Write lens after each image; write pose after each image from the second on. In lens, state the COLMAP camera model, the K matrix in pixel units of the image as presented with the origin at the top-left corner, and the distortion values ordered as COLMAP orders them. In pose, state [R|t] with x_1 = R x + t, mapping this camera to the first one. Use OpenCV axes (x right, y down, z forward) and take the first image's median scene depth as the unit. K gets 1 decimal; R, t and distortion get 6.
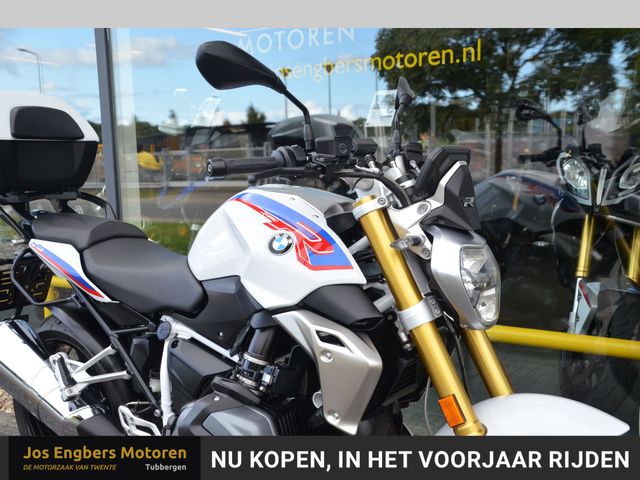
lens RADIAL K [[716.1, 0, 320.0], [0, 716.1, 240.0], [0, 0, 1]] dist [0.000743, 0.011579]
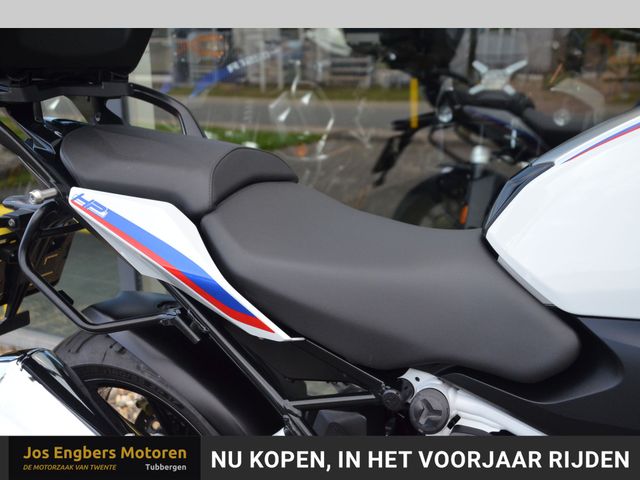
lens RADIAL K [[716.1, 0, 320.0], [0, 716.1, 240.0], [0, 0, 1]] dist [0.000743, 0.011579]
pose [[0.993869, -0.006448, 0.110377, -0.416602], [-0.008956, 0.990323, 0.138493, -0.044542], [-0.110201, -0.138632, 0.984193, 0.751132]]
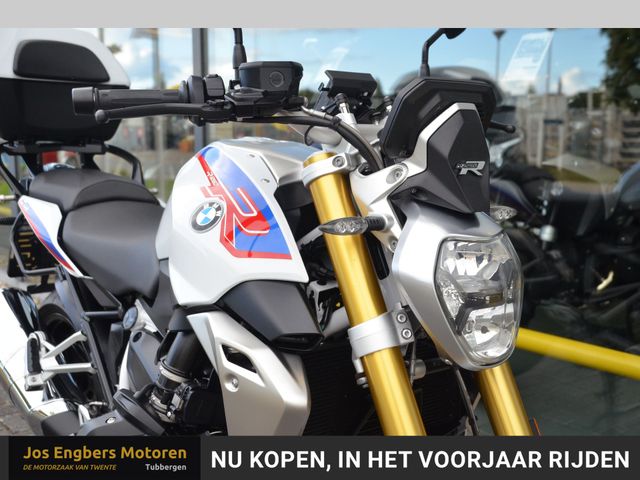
lens RADIAL K [[765.1, 0, 320.0], [0, 765.1, 240.0], [0, 0, 1]] dist [-0.019999, 0.351559]
pose [[0.961248, 0.068460, -0.267051, 0.259549], [-0.060606, 0.997455, 0.037552, -0.006477], [0.268942, -0.019912, 0.962951, 0.300584]]
